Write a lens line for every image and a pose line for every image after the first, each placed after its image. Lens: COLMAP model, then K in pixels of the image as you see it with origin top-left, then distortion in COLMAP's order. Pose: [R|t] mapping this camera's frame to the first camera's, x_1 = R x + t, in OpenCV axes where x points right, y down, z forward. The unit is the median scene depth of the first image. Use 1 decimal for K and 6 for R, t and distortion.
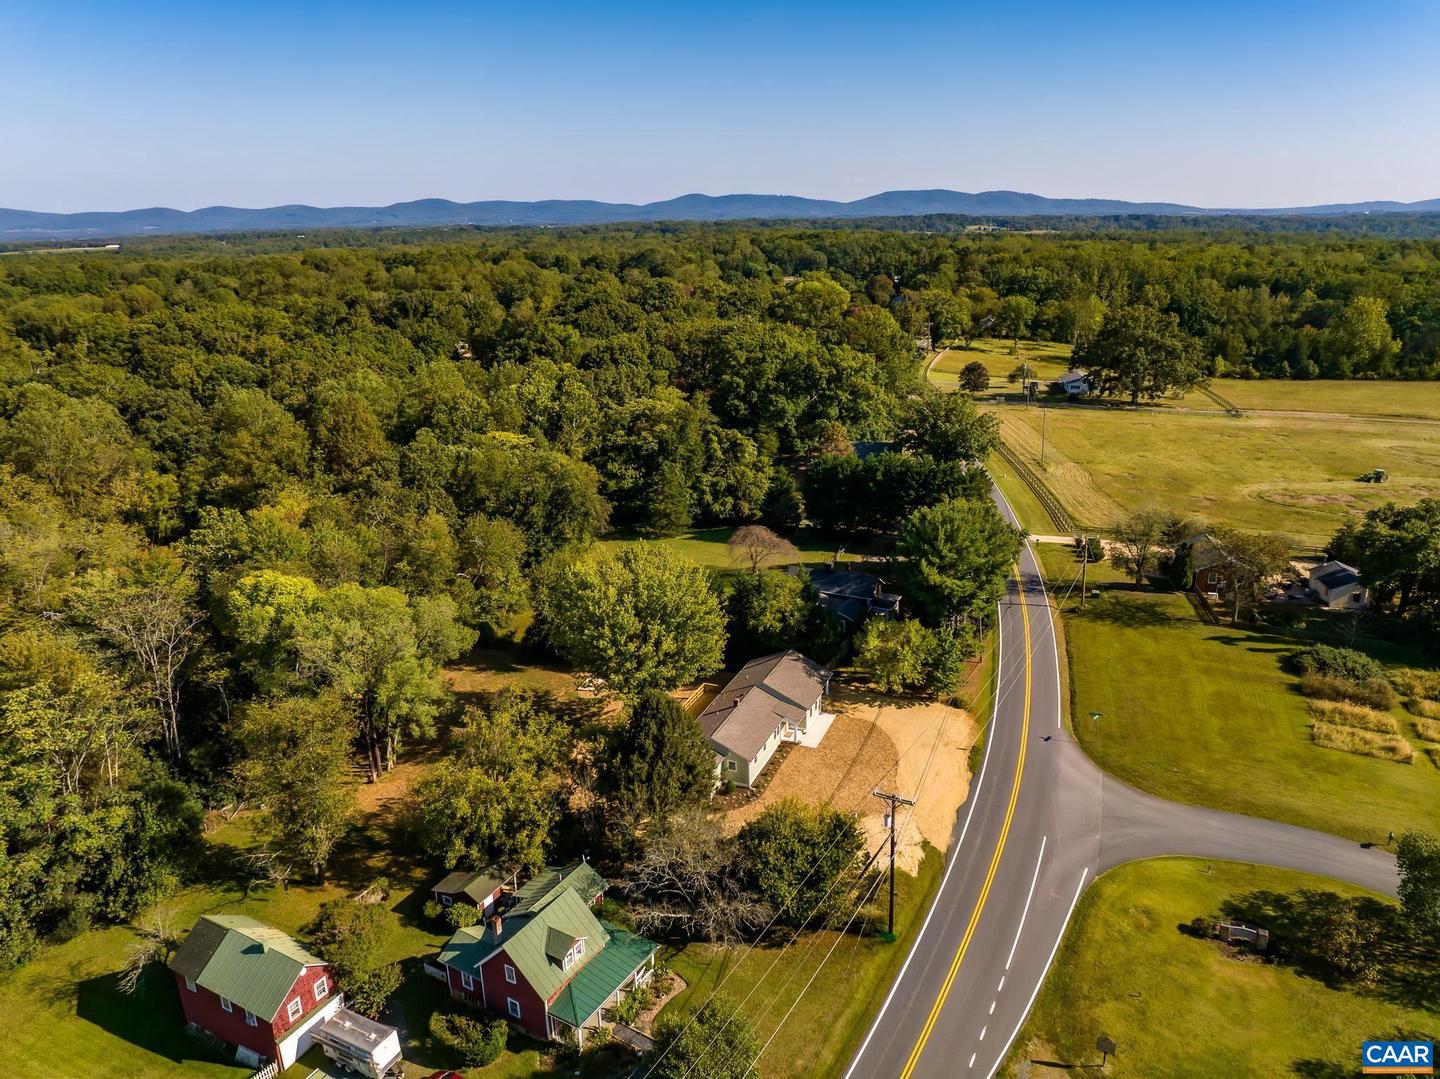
lens RADIAL K [[1018.7, 0, 720.0], [0, 1018.7, 539.5], [0, 0, 1]] dist [-0.026666, -0.020078]
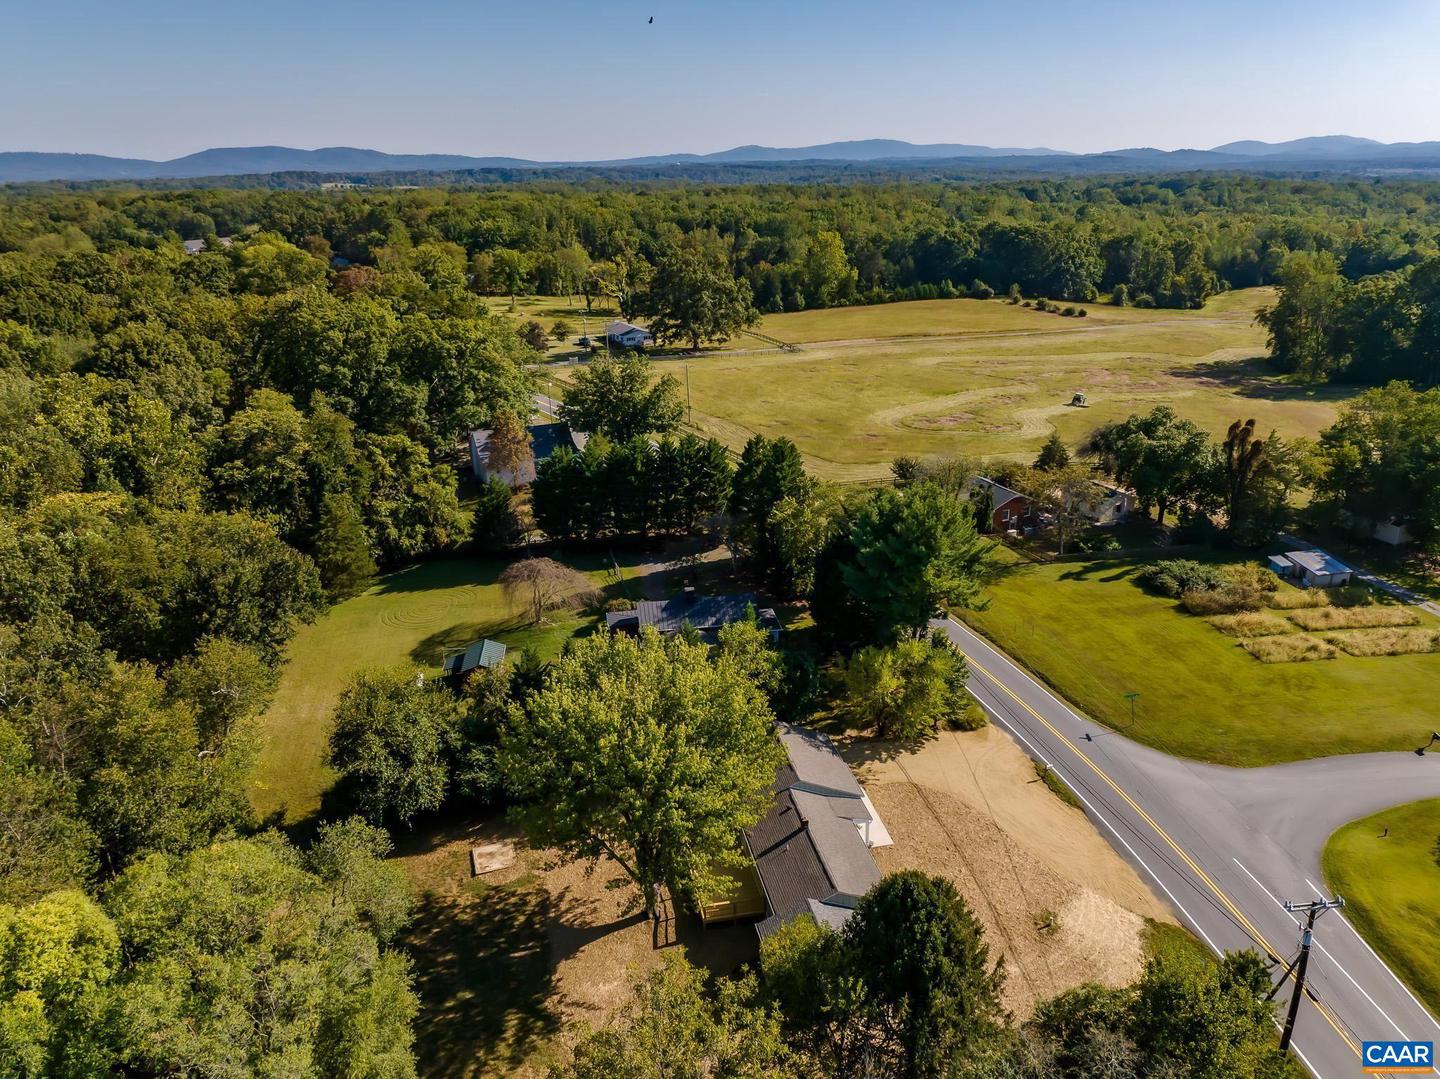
lens RADIAL K [[1018.7, 0, 720.0], [0, 1018.7, 539.5], [0, 0, 1]] dist [-0.026666, -0.020078]
pose [[0.820782, -0.197623, 0.535969, -0.178823], [0.177161, 0.980052, 0.090062, -0.050359], [-0.543076, 0.021031, 0.839420, 0.214578]]
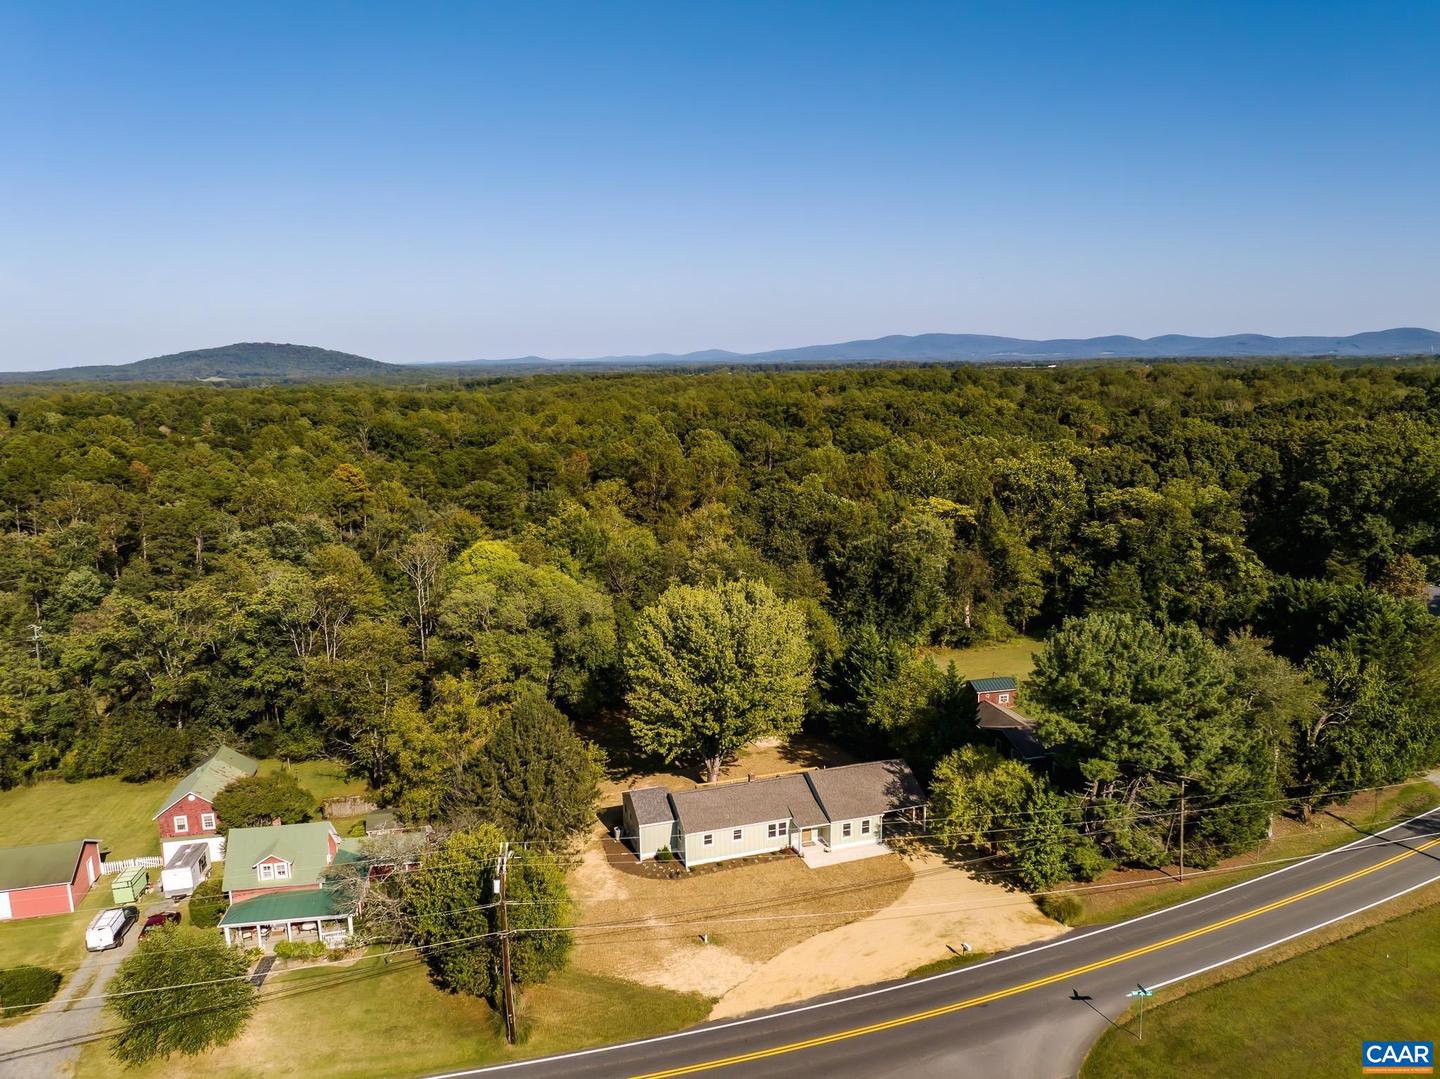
lens RADIAL K [[1012.2, 0, 720.0], [0, 1012.2, 539.5], [0, 0, 1]] dist [-0.018102, -0.049738]
pose [[0.642614, 0.141001, -0.753104, 0.291632], [-0.231174, 0.972795, -0.015124, -0.005998], [0.730483, 0.183817, 0.657728, 0.192799]]
